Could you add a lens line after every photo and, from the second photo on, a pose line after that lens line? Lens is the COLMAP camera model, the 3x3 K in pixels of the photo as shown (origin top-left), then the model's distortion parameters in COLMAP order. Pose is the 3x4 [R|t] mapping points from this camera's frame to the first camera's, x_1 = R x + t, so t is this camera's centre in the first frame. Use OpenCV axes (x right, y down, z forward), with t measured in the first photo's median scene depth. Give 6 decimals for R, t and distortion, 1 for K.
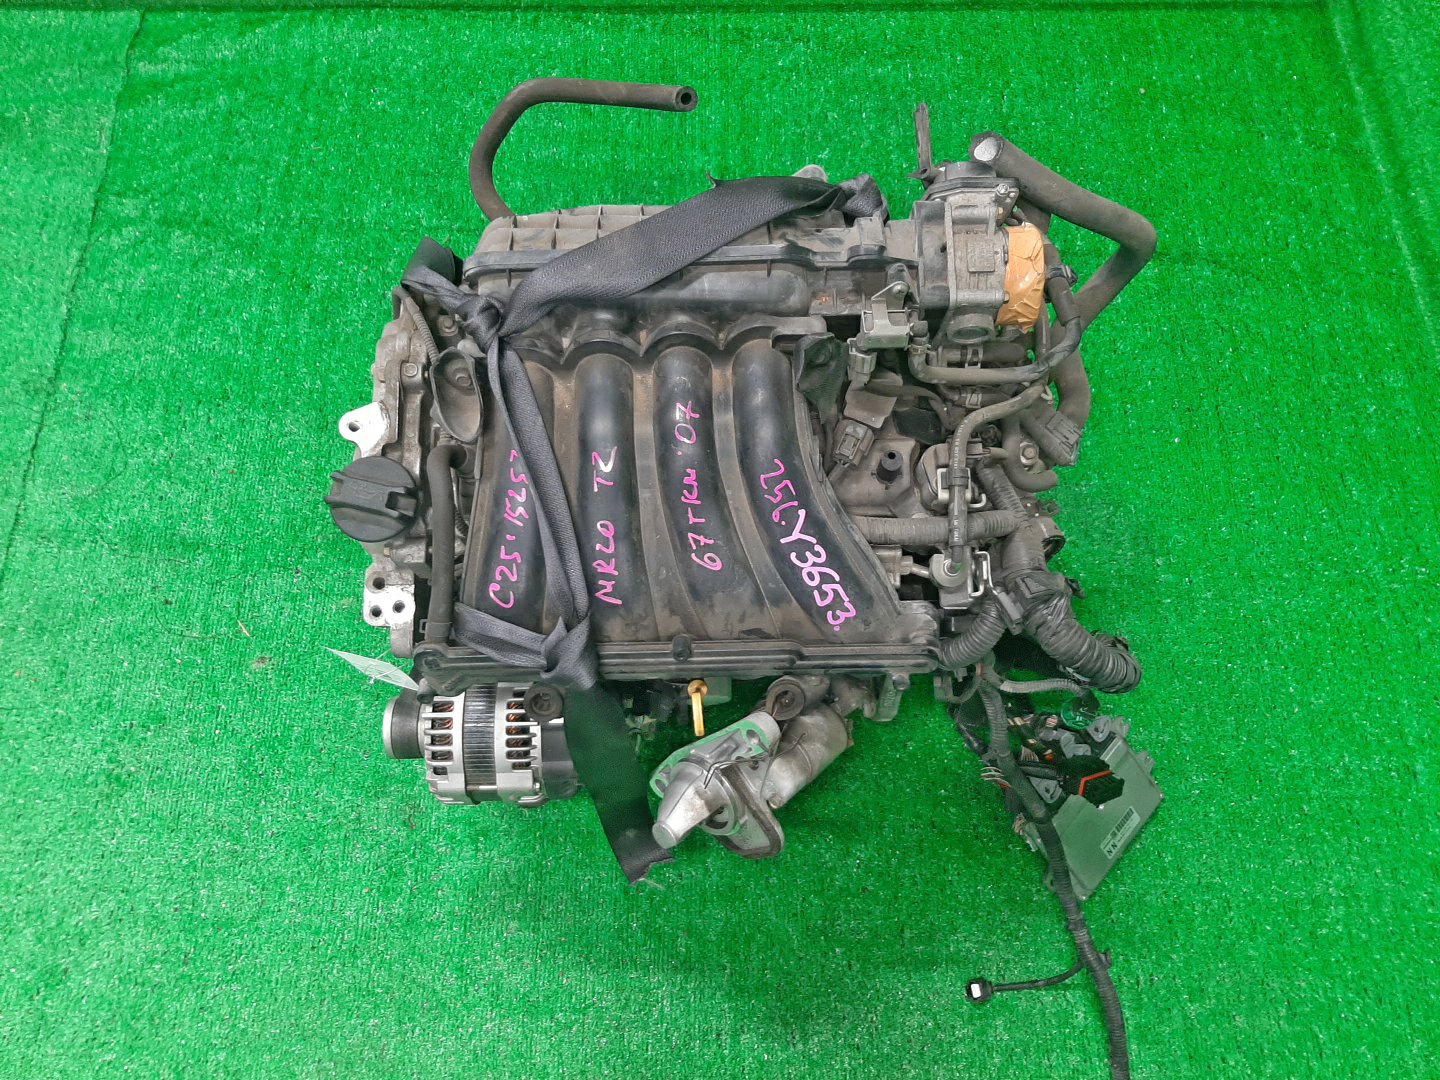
lens RADIAL K [[1111.8, 0, 722.3], [0, 1111.8, 546.6], [0, 0, 1]] dist [0.065354, -0.122575]
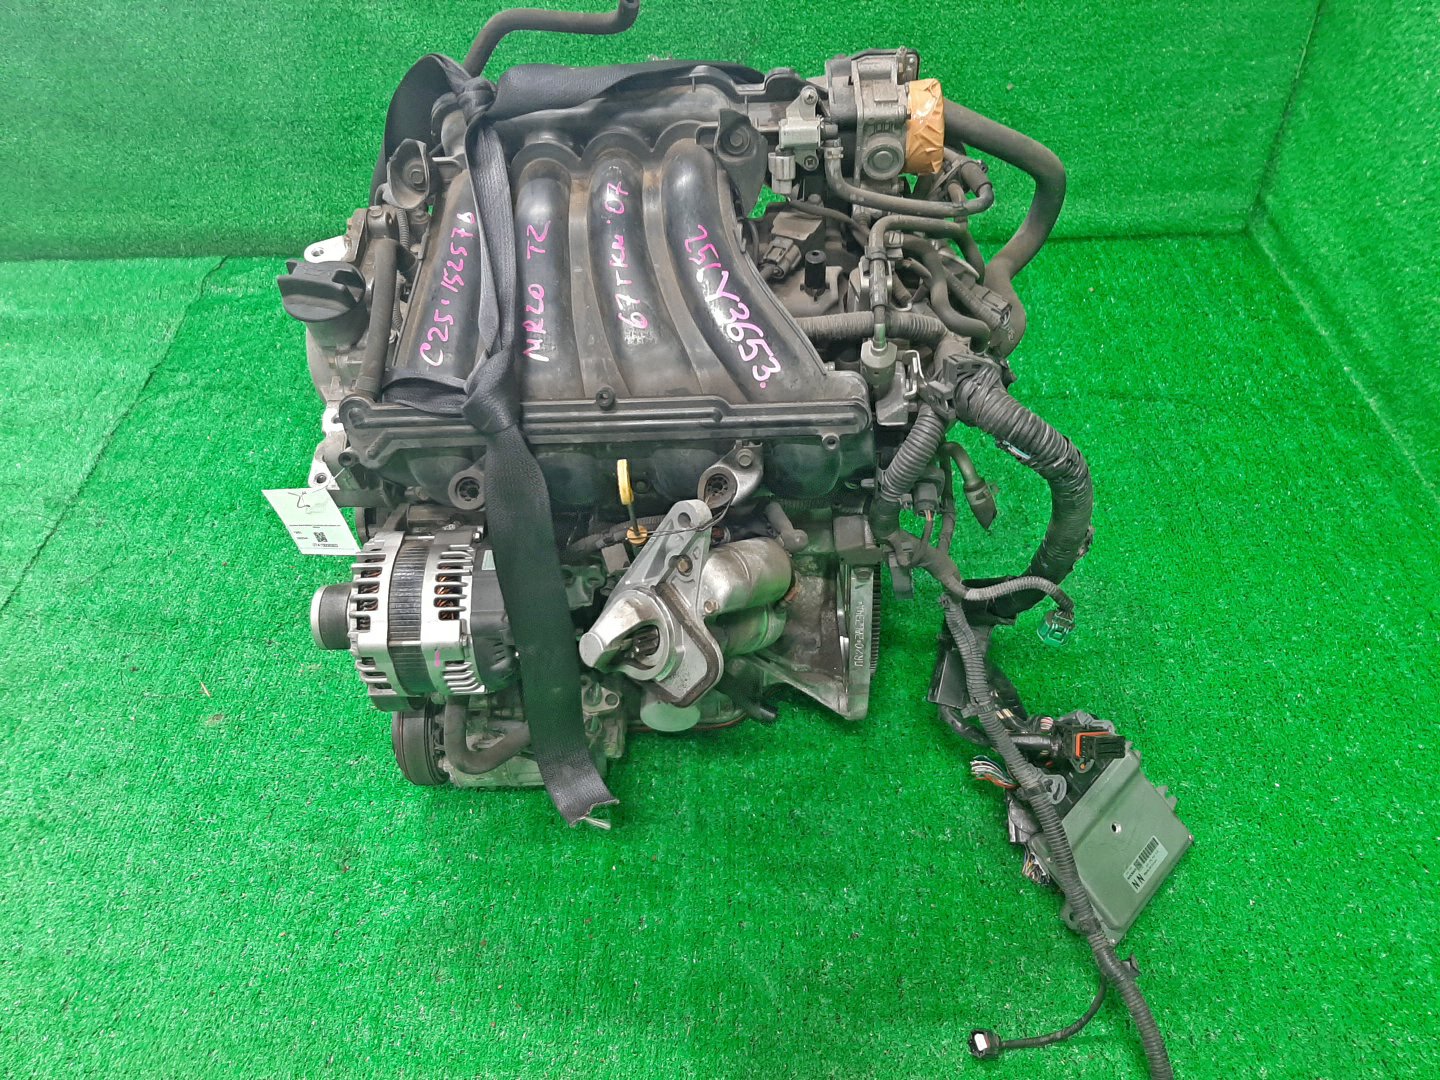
lens RADIAL K [[1111.8, 0, 722.3], [0, 1111.8, 546.6], [0, 0, 1]] dist [0.065354, -0.122575]
pose [[0.999090, -0.015528, -0.039728, 0.066232], [-0.001762, 0.915562, -0.402174, 0.386812], [0.042618, 0.401878, 0.914701, 0.091947]]
